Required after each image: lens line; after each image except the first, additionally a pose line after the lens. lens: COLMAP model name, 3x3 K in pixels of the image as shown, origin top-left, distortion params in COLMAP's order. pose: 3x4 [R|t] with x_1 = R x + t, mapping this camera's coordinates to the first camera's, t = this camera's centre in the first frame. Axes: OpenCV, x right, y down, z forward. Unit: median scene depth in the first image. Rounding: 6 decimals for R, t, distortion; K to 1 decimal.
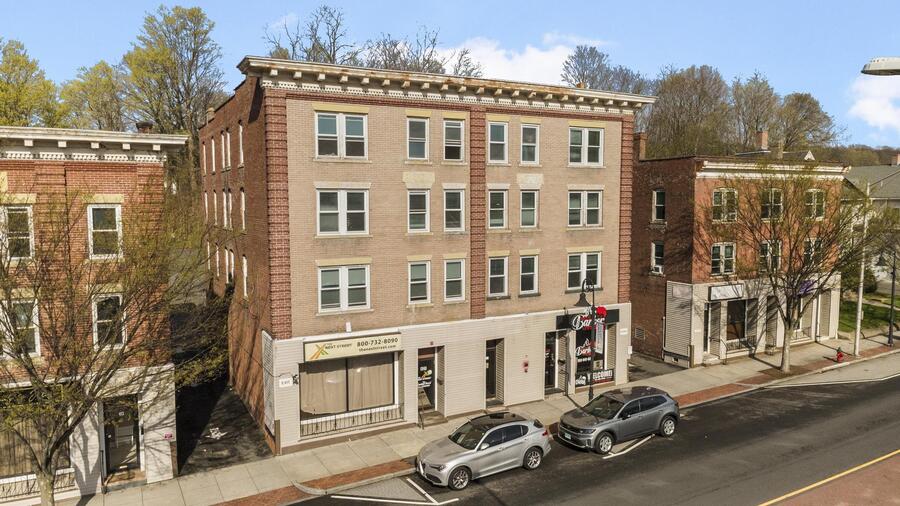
lens RADIAL K [[631.4, 0, 450.0], [0, 631.4, 253.0], [0, 0, 1]] dist [0.003974, 0.000714]
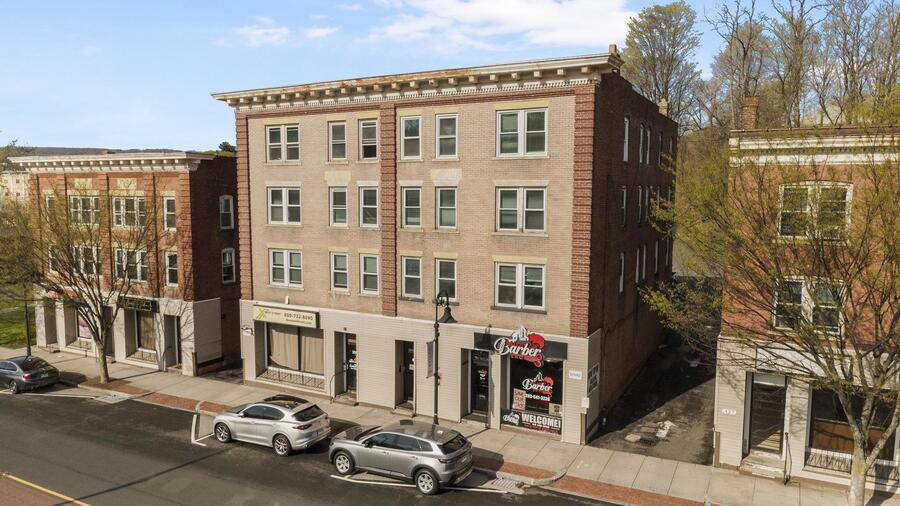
lens RADIAL K [[621.2, 0, 463.0], [0, 621.2, 255.4], [0, 0, 1]] dist [0.000648, -0.000063]
pose [[0.565017, 0.085765, -0.820610, 0.906071], [-0.078775, 0.995647, 0.049820, -0.049641], [0.821310, 0.036495, 0.569313, 0.529600]]
